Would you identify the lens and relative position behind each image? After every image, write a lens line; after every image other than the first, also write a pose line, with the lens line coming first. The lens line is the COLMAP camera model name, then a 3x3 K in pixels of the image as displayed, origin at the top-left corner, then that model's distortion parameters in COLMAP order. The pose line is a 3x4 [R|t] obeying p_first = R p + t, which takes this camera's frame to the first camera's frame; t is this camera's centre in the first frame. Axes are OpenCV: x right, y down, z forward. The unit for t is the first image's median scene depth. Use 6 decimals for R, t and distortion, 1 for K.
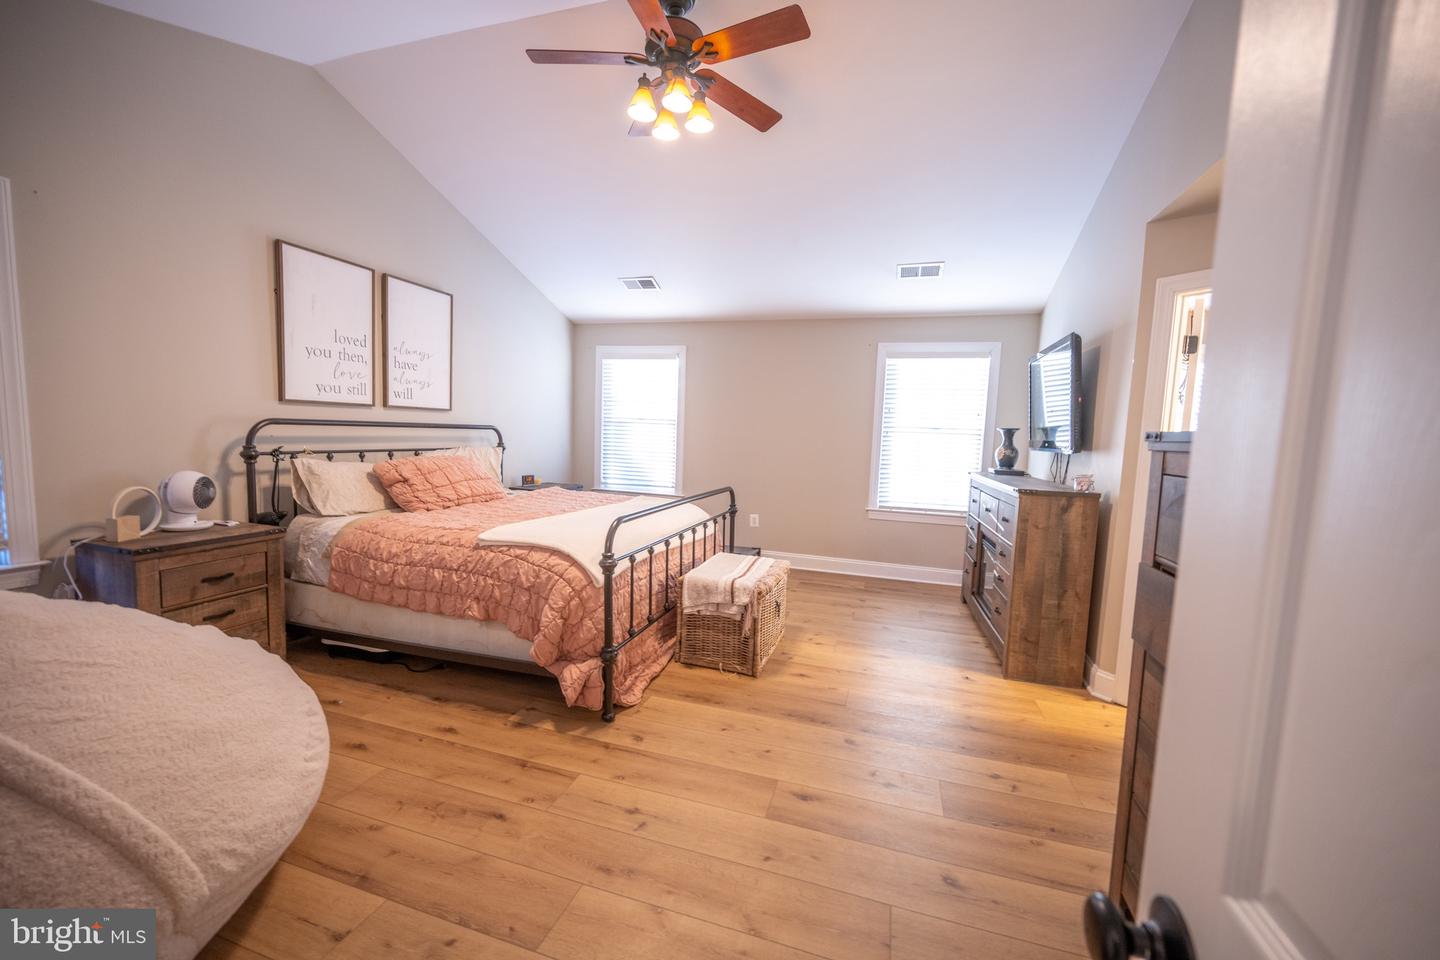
lens RADIAL K [[559.8, 0, 720.9], [0, 559.8, 482.0], [0, 0, 1]] dist [0.000419, -0.000104]
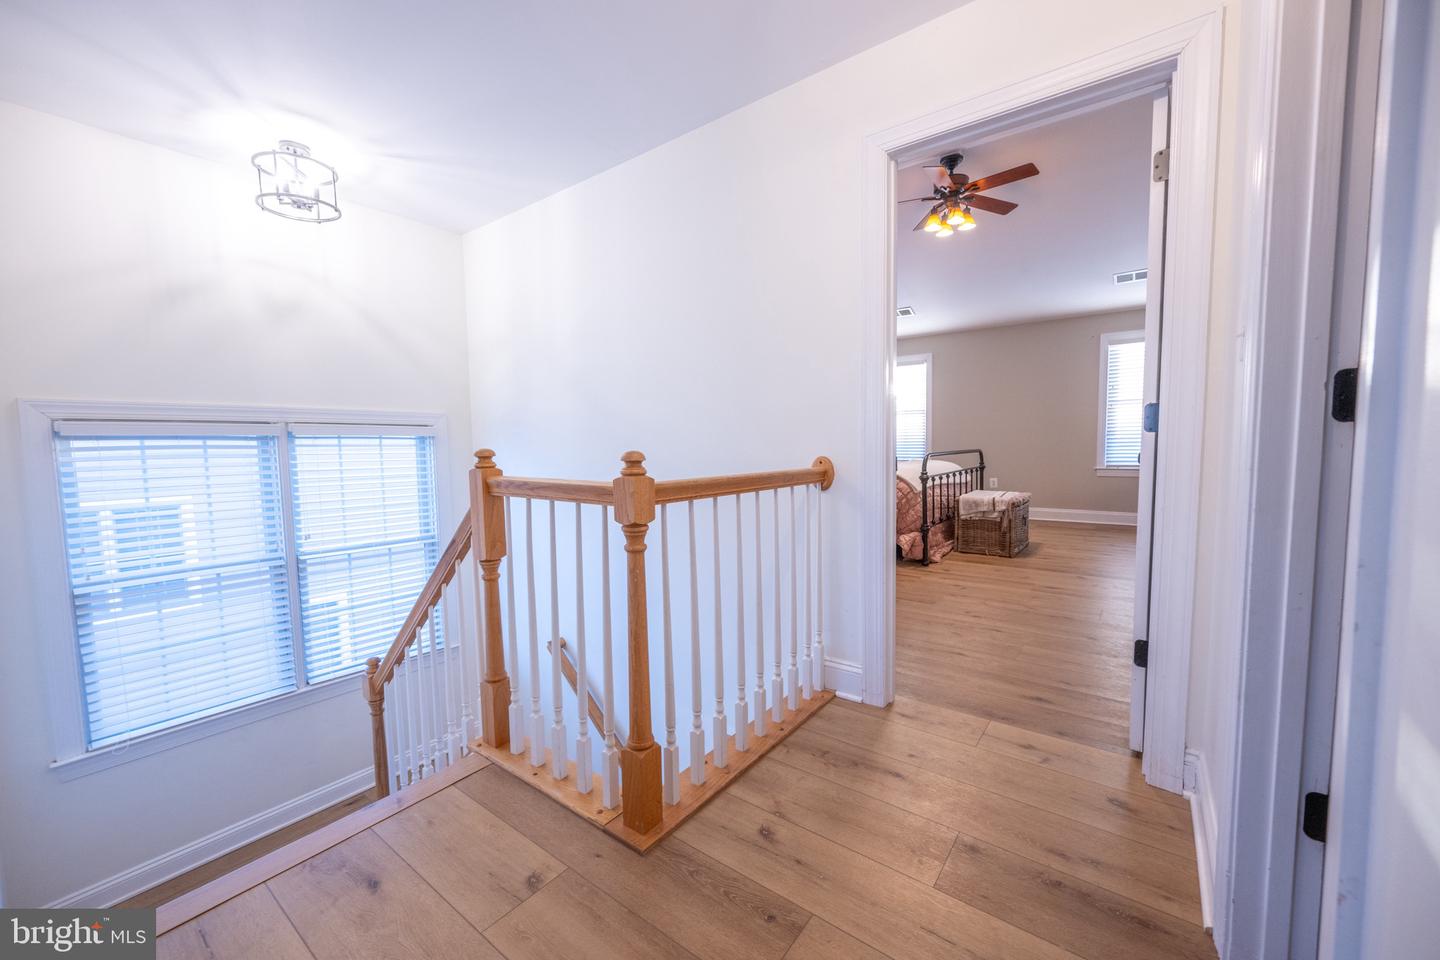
lens RADIAL K [[559.8, 0, 722.4], [0, 559.8, 484.1], [0, 0, 1]] dist [0.000419, -0.000104]
pose [[0.939986, -0.029831, -0.339905, -0.166123], [0.024855, 0.999511, -0.018986, 0.152864], [0.340306, 0.009399, 0.940268, -0.787144]]
